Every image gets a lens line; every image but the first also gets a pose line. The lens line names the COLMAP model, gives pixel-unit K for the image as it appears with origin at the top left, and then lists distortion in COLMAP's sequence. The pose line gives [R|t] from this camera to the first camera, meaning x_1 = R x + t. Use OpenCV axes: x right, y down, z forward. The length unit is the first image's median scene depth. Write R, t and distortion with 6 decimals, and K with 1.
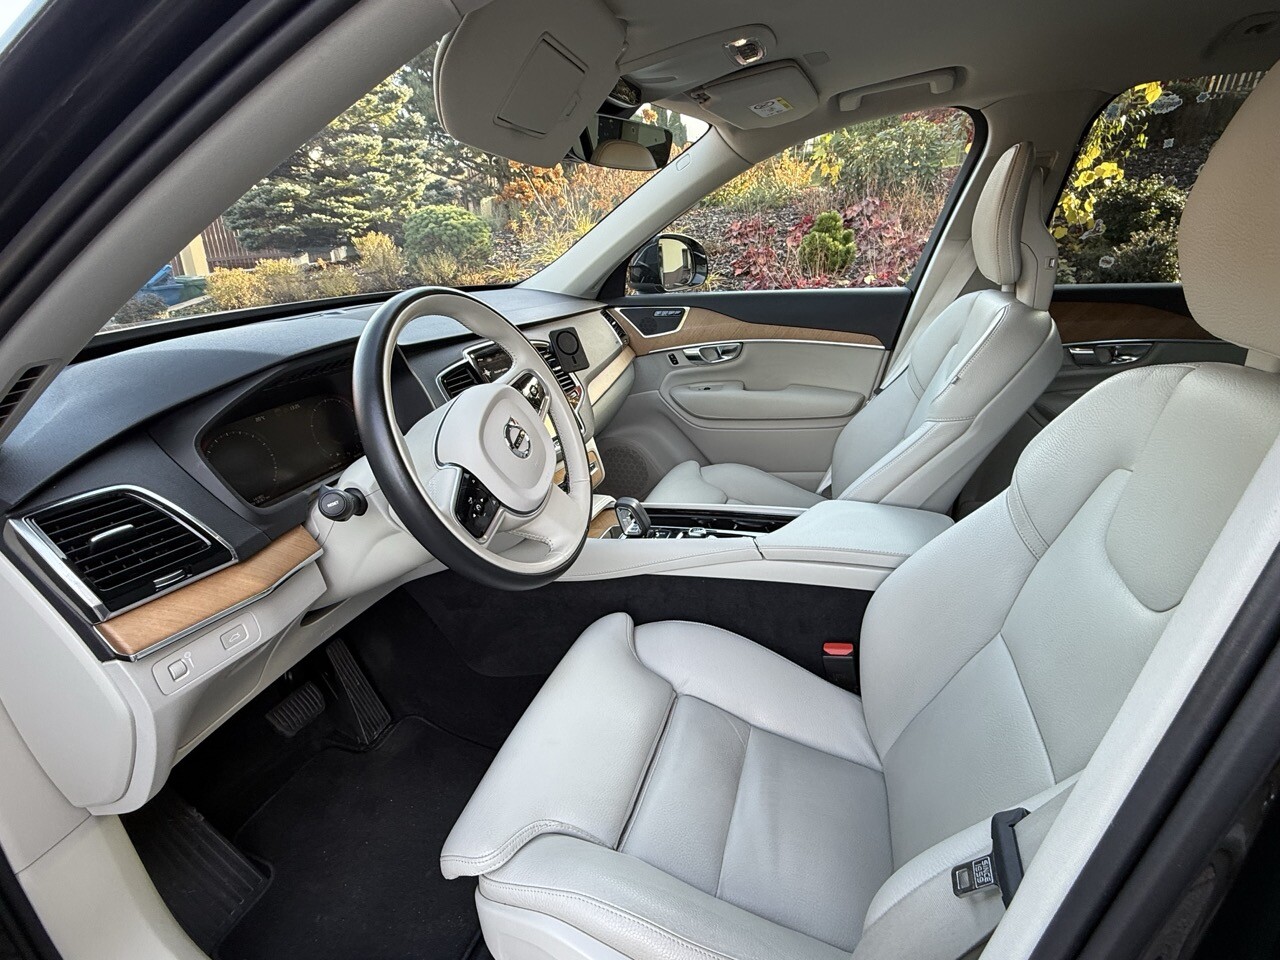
lens RADIAL K [[629.4, 0, 633.3], [0, 629.4, 482.8], [0, 0, 1]] dist [-0.000579, -0.000364]
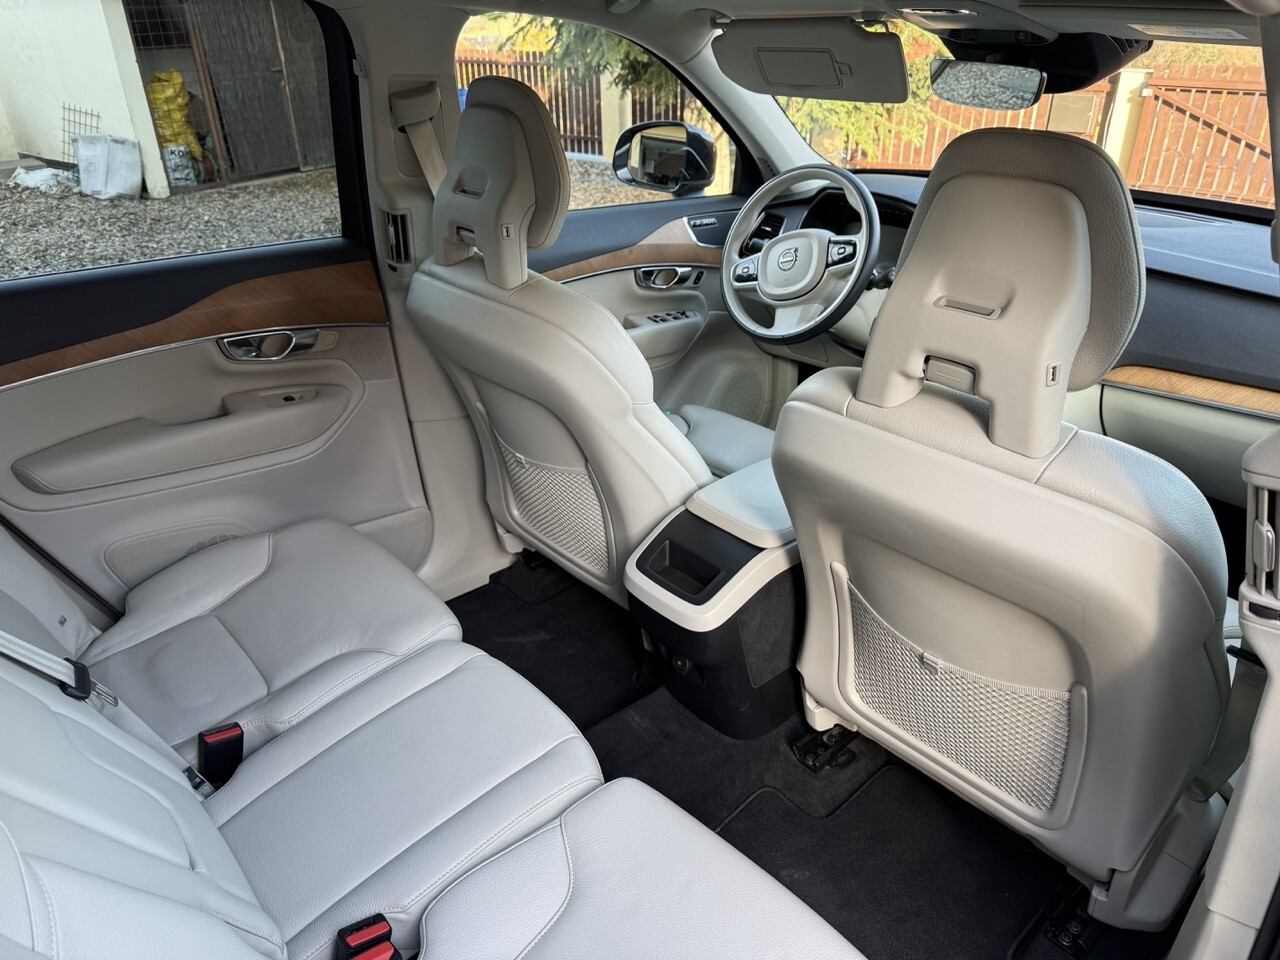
lens RADIAL K [[901.3, 0, 637.8], [0, 901.3, 492.5], [0, 0, 1]] dist [0.036044, -0.041907]
pose [[-0.500786, 0.421693, -0.755902, 0.844142], [-0.321026, 0.720529, 0.614639, -0.390087], [0.803838, 0.550467, -0.225457, 0.615539]]
